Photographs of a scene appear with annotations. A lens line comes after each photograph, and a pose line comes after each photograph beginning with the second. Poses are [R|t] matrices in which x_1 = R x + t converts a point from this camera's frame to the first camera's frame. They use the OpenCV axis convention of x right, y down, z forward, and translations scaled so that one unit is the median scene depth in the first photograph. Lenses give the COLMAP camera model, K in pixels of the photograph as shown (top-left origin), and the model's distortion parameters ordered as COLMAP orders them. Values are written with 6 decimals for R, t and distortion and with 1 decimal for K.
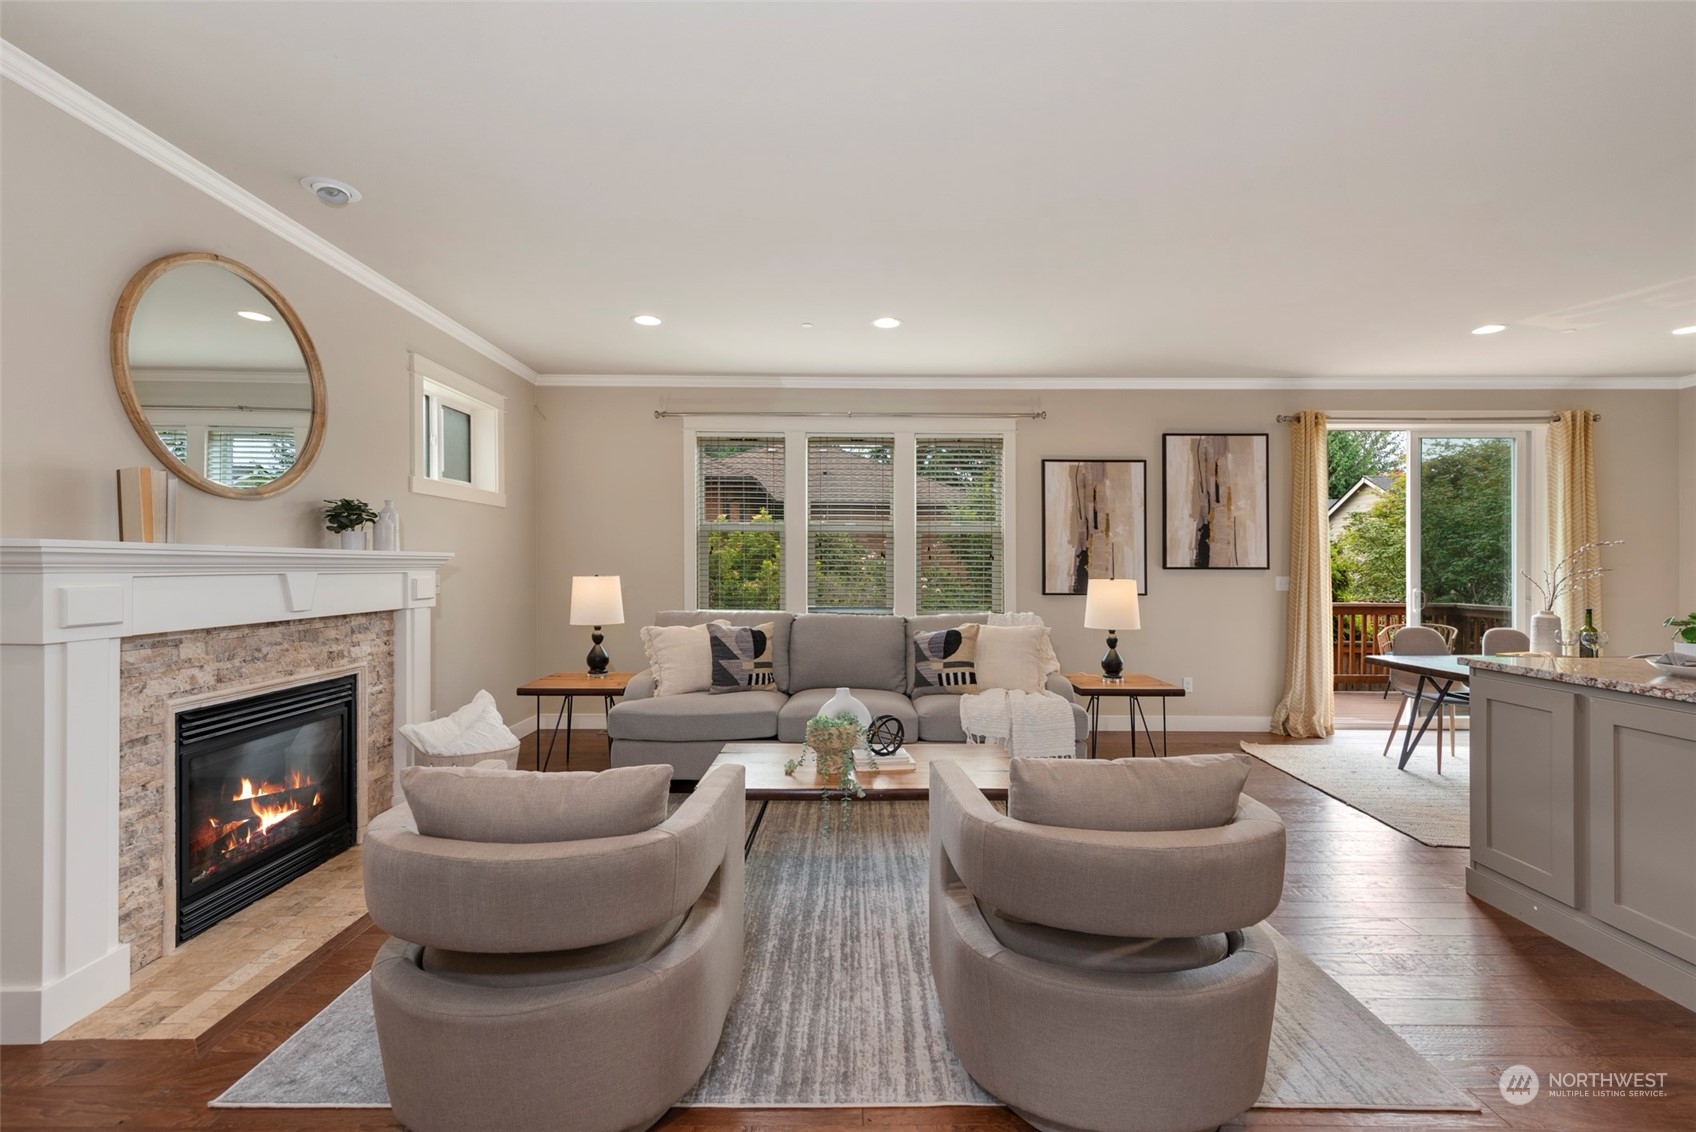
lens RADIAL K [[739.8, 0, 852.0], [0, 739.8, 563.2], [0, 0, 1]] dist [0.013968, -0.002309]
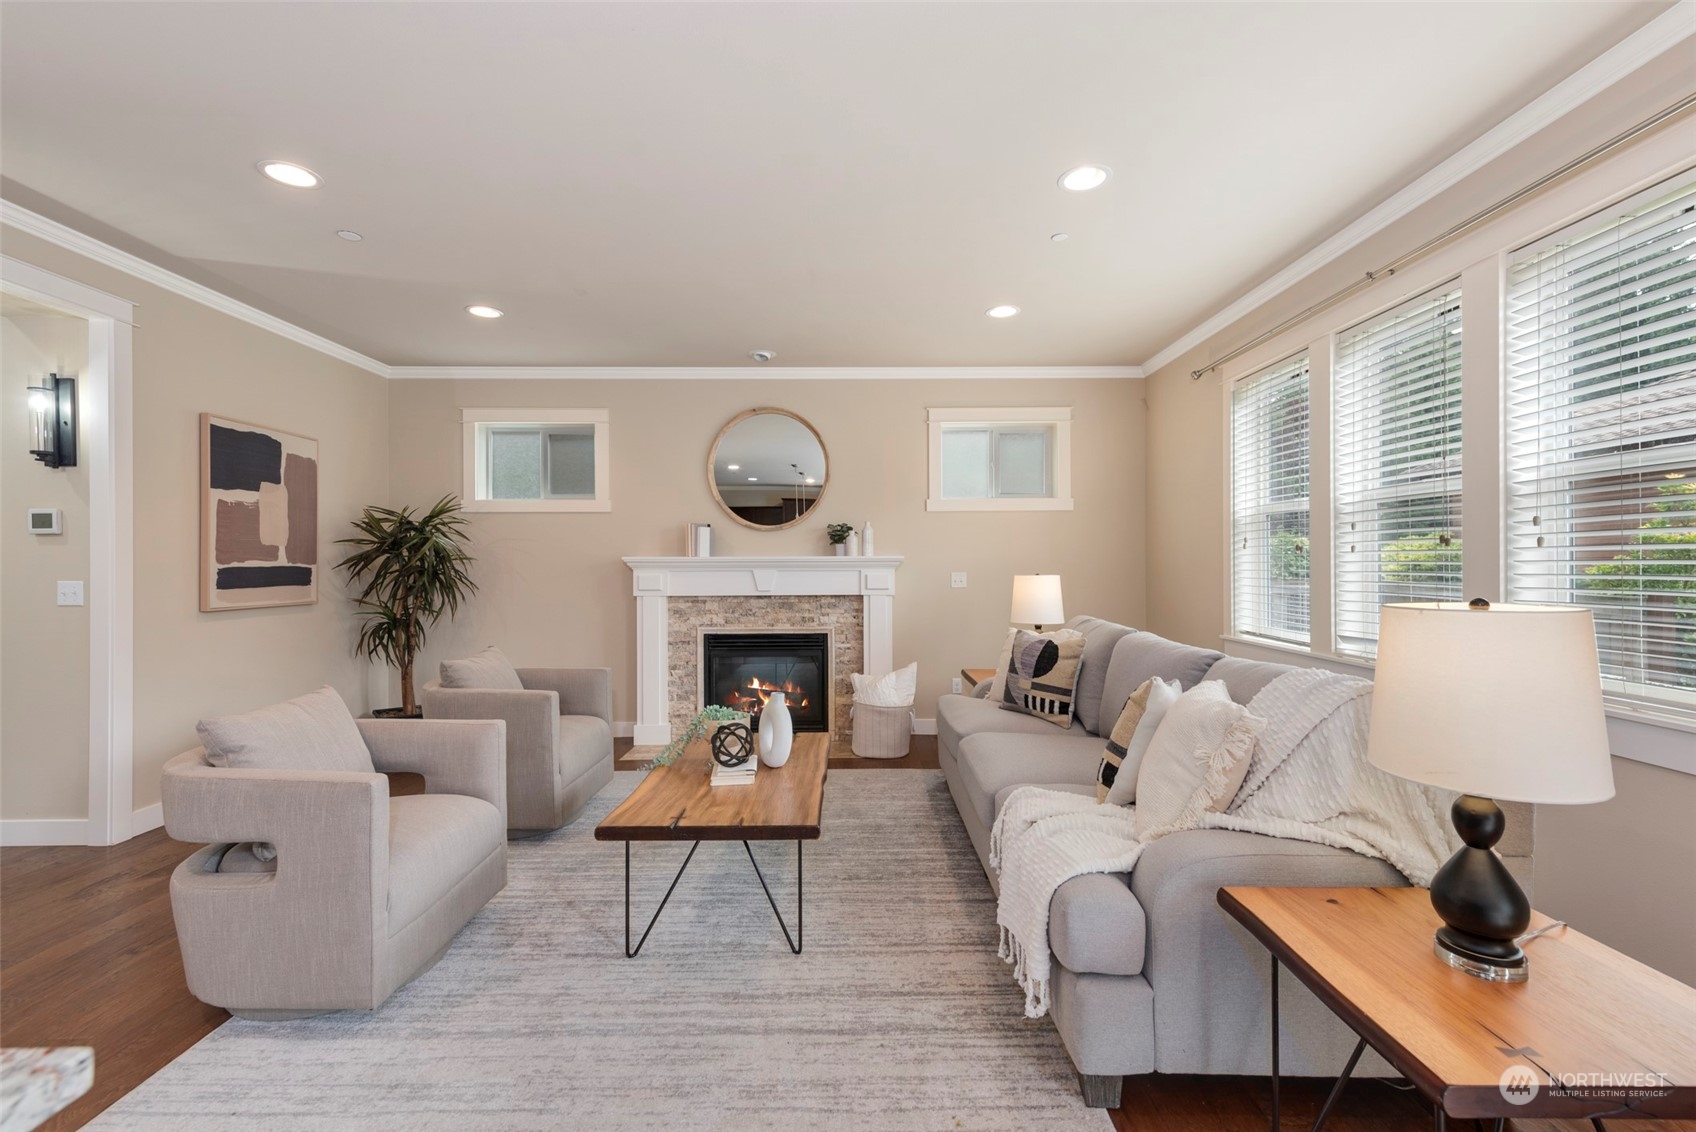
lens RADIAL K [[739.8, 0, 863.9], [0, 739.8, 564.7], [0, 0, 1]] dist [0.013968, -0.002309]
pose [[0.006787, -0.004144, -0.999968, 0.935354], [0.006195, 0.999972, -0.004102, 0.008476], [0.999958, -0.006167, 0.006812, 1.087756]]
